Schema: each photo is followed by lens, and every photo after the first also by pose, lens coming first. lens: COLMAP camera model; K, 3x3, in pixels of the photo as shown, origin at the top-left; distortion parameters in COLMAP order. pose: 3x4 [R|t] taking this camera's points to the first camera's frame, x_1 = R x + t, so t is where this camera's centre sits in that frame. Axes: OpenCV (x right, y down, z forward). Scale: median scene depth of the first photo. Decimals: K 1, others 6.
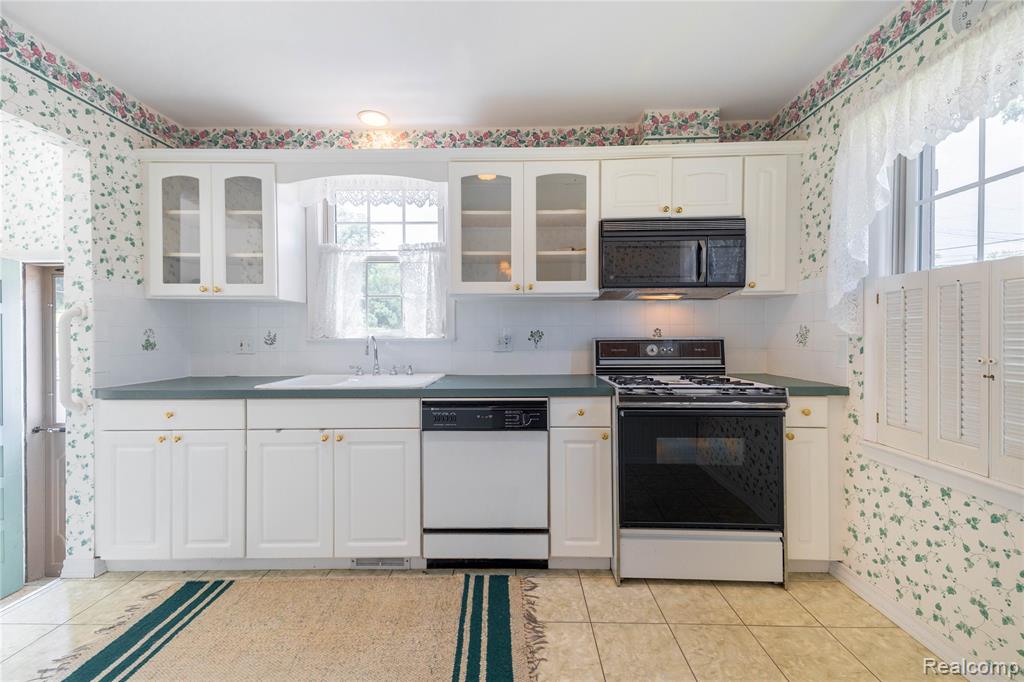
lens RADIAL K [[417.4, 0, 505.9], [0, 417.4, 340.0], [0, 0, 1]] dist [0.044132, -0.013703]
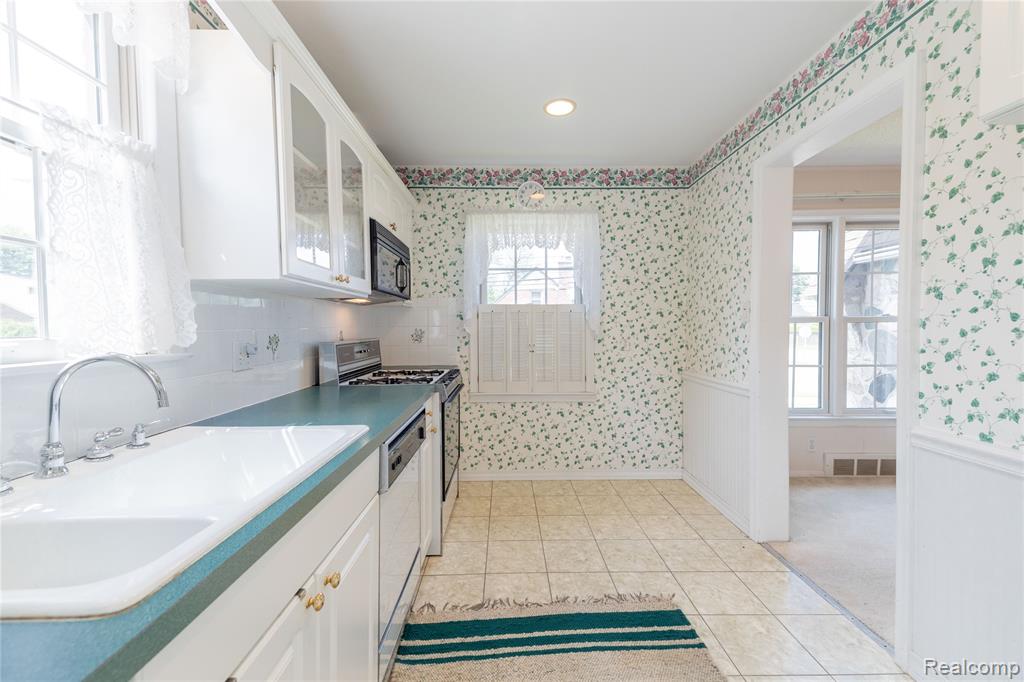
lens RADIAL K [[417.4, 0, 520.2], [0, 417.4, 339.9], [0, 0, 1]] dist [0.044132, -0.013703]
pose [[-0.059155, -0.027954, 0.997857, -0.811240], [0.019214, 0.999391, 0.029136, -0.032975], [-0.998064, 0.020897, -0.058582, 0.776843]]
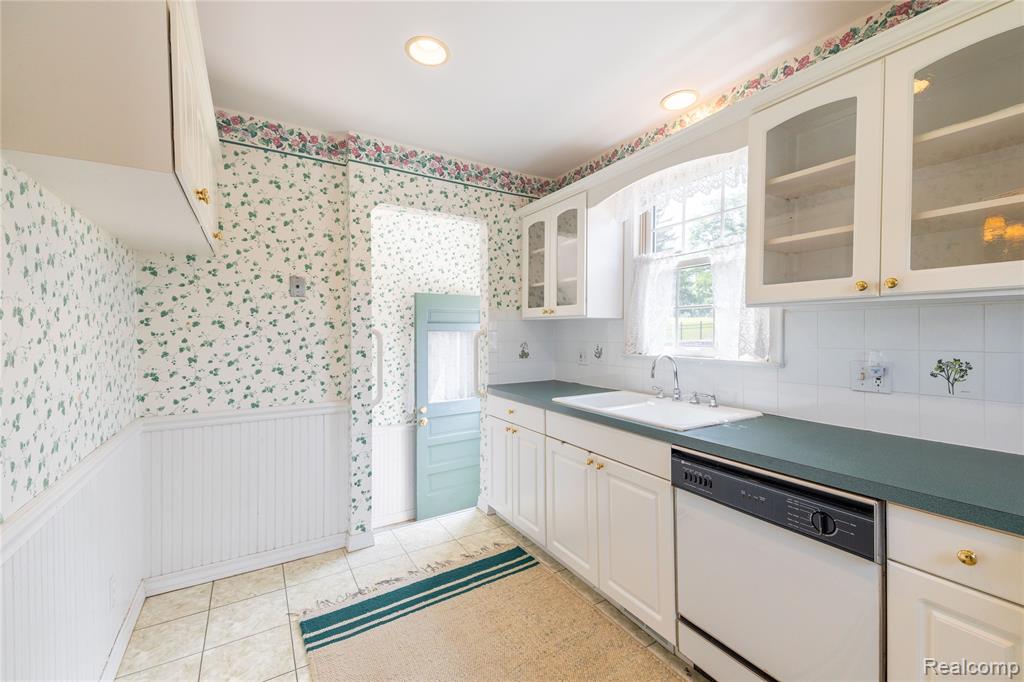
lens RADIAL K [[417.4, 0, 516.5], [0, 417.4, 339.2], [0, 0, 1]] dist [0.044132, -0.013703]
pose [[0.543404, 0.016231, -0.839314, 0.278499], [-0.008834, 0.999868, 0.013616, -0.061231], [0.839425, 0.000015, 0.543476, 0.309702]]
